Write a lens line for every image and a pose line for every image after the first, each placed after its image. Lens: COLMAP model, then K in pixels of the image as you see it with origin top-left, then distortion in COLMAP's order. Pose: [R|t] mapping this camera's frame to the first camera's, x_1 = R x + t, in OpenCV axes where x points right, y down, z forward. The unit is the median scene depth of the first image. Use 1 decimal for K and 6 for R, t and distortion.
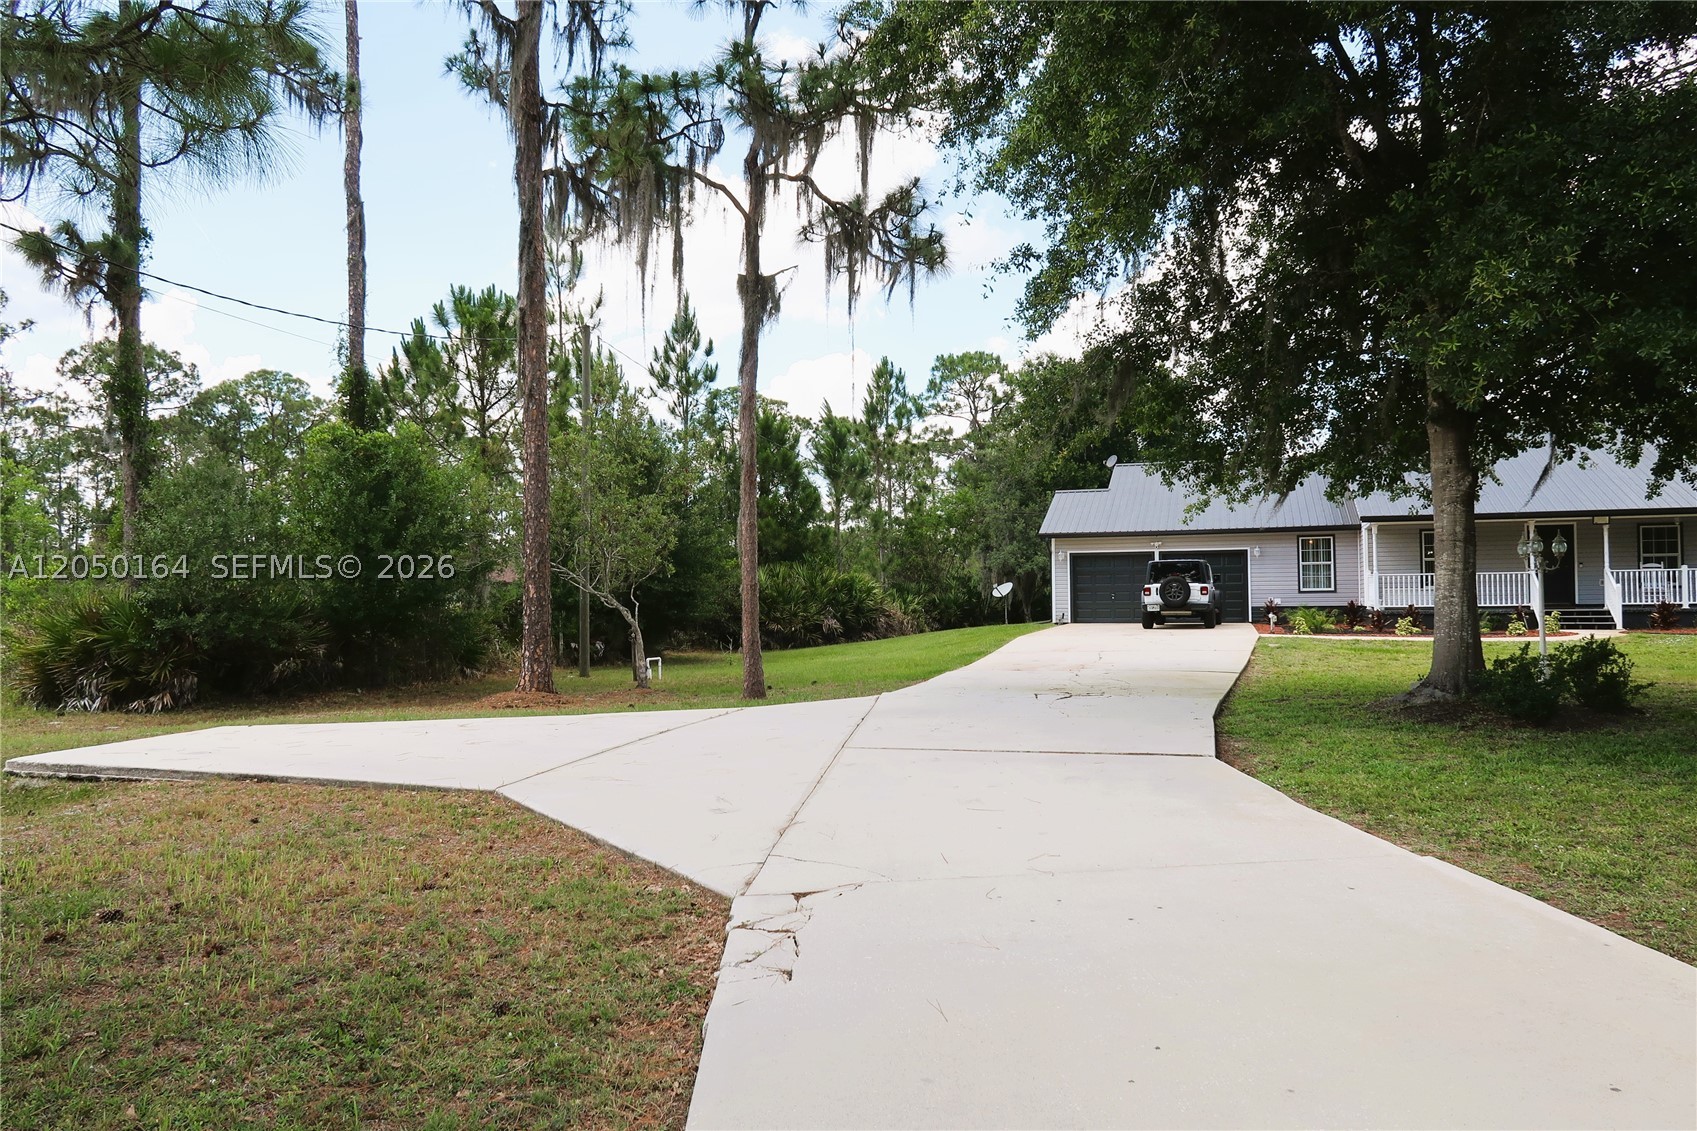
lens RADIAL K [[1177.8, 0, 841.3], [0, 1177.8, 566.8], [0, 0, 1]] dist [-0.027449, 0.008607]
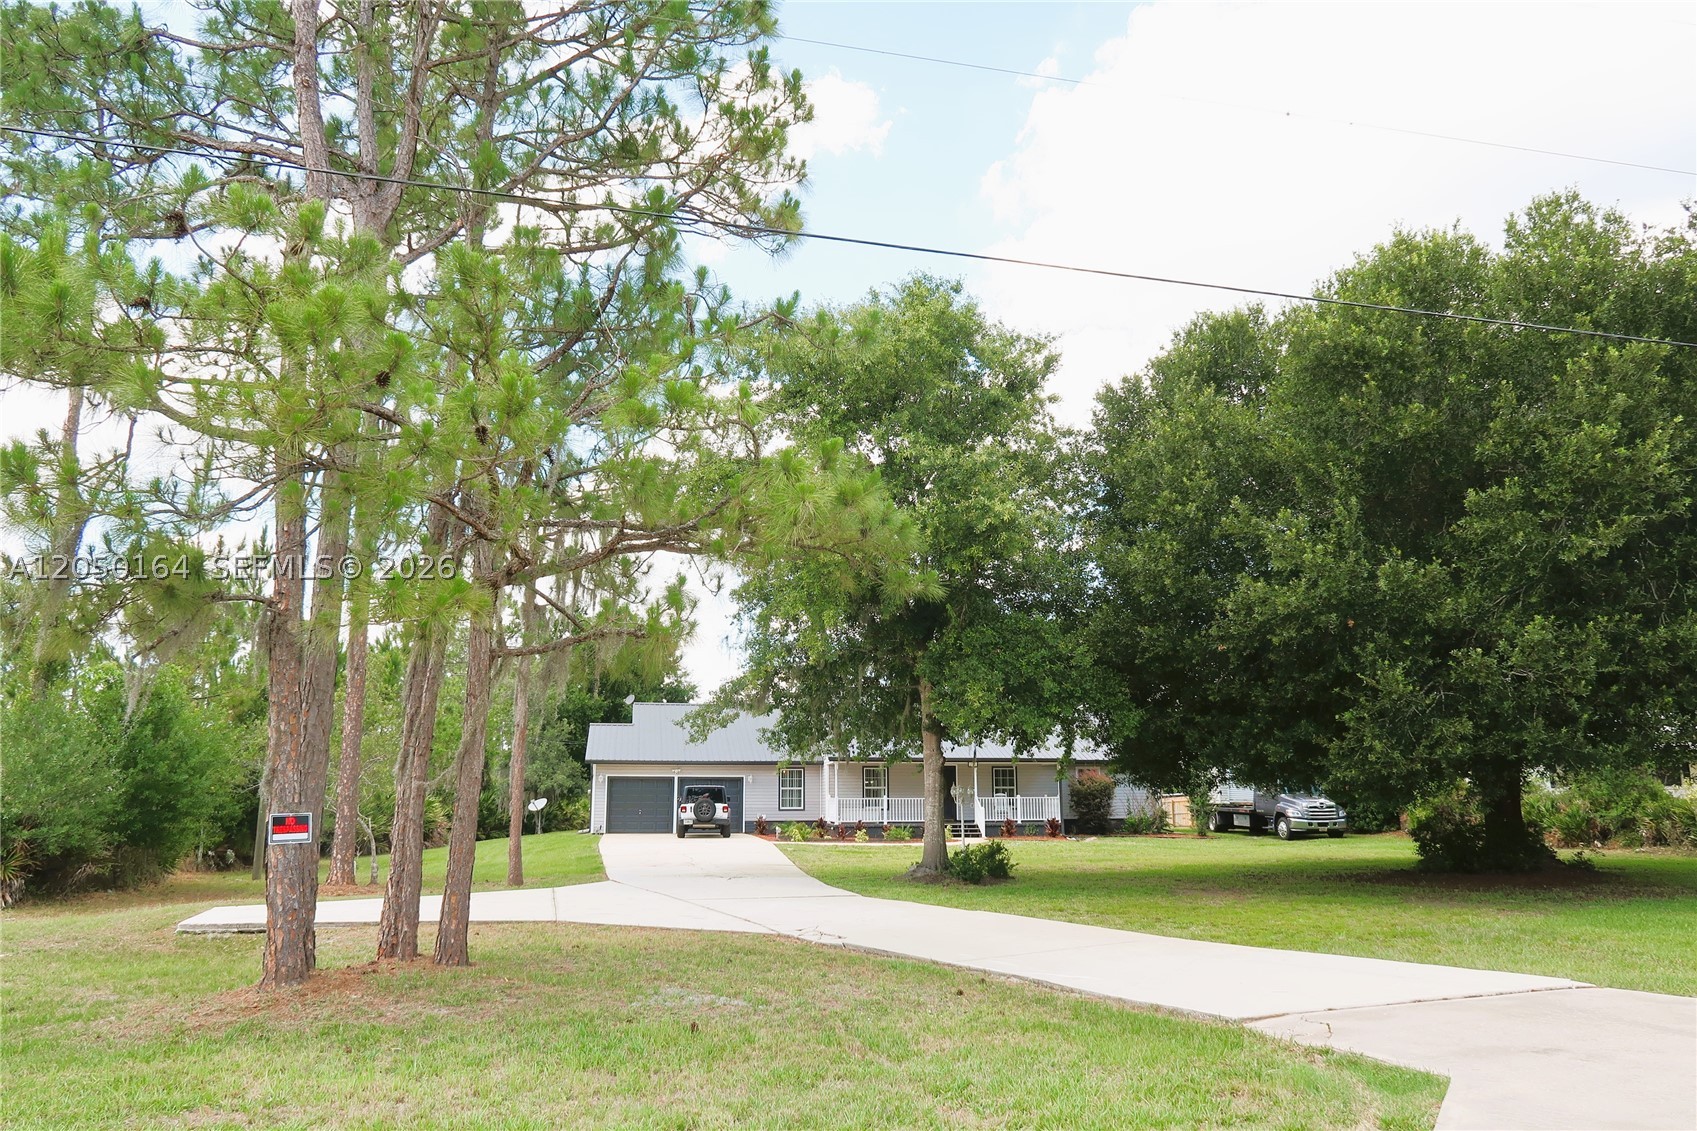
lens RADIAL K [[1177.8, 0, 840.4], [0, 1177.8, 567.4], [0, 0, 1]] dist [-0.027449, 0.008607]
pose [[0.881261, 0.101197, 0.461669, -0.233691], [-0.019204, 0.983669, -0.178961, -0.014271], [-0.472239, 0.148845, 0.868812, -0.288750]]
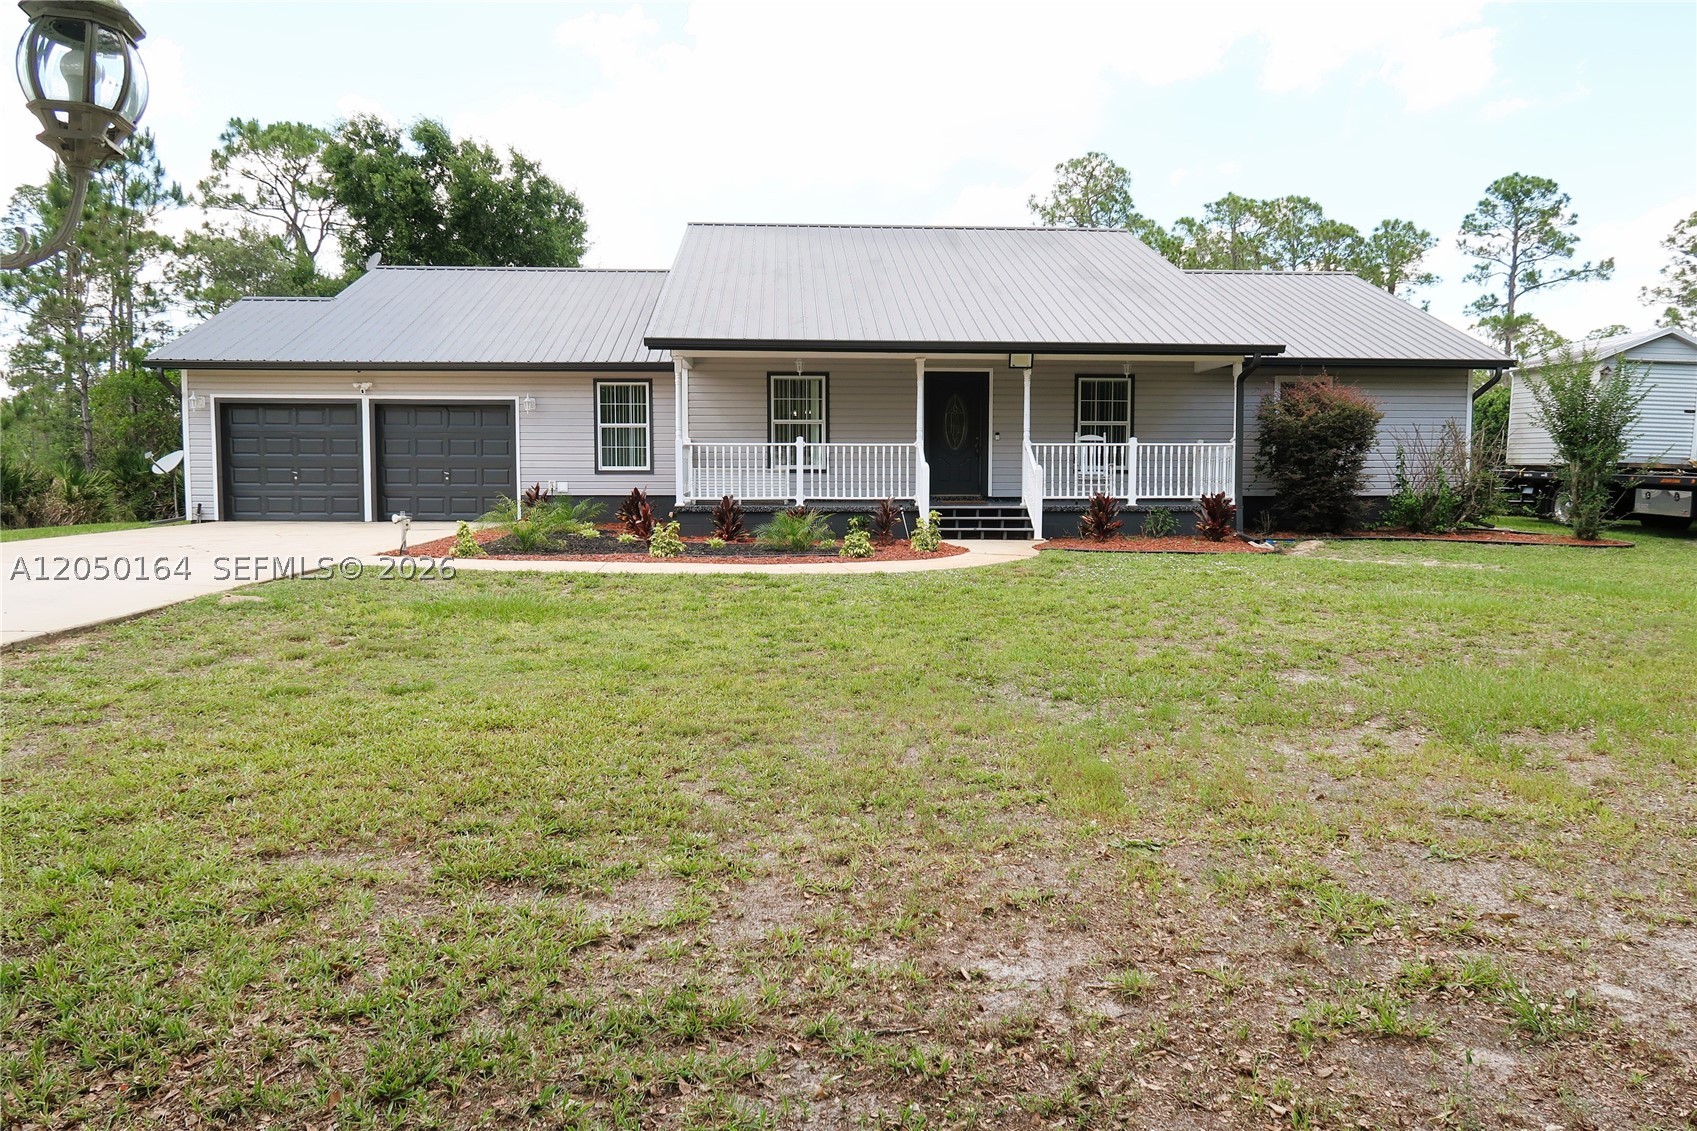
lens RADIAL K [[1177.8, 0, 861.6], [0, 1177.8, 565.2], [0, 0, 1]] dist [-0.027449, 0.008607]
pose [[0.925530, -0.017055, 0.378291, 0.338639], [-0.021859, 0.994913, 0.098336, 0.007978], [-0.378044, -0.099282, 0.920449, 0.451751]]
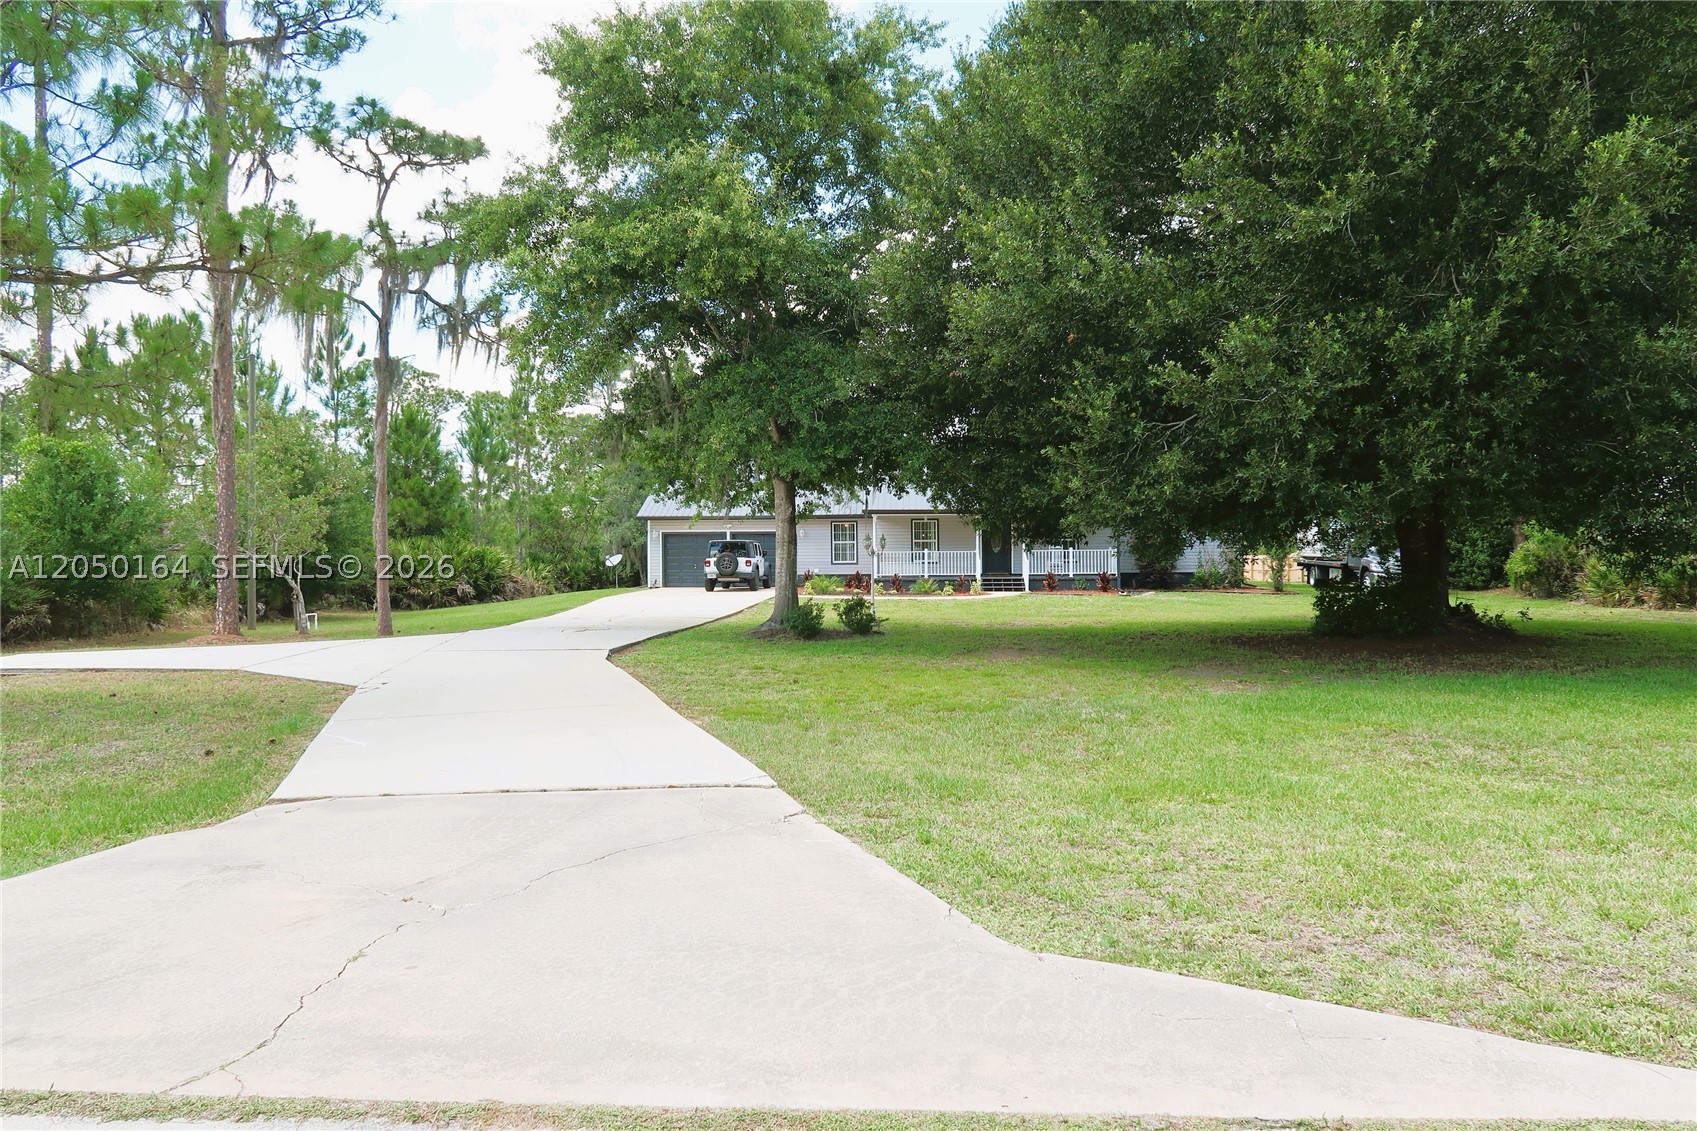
lens RADIAL K [[1177.8, 0, 835.6], [0, 1177.8, 553.1], [0, 0, 1]] dist [-0.027449, 0.008607]
pose [[0.963628, 0.005846, 0.267183, 0.045820], [-0.010754, 0.999799, 0.016911, -0.015714], [-0.267030, -0.019169, 0.963497, -0.336584]]
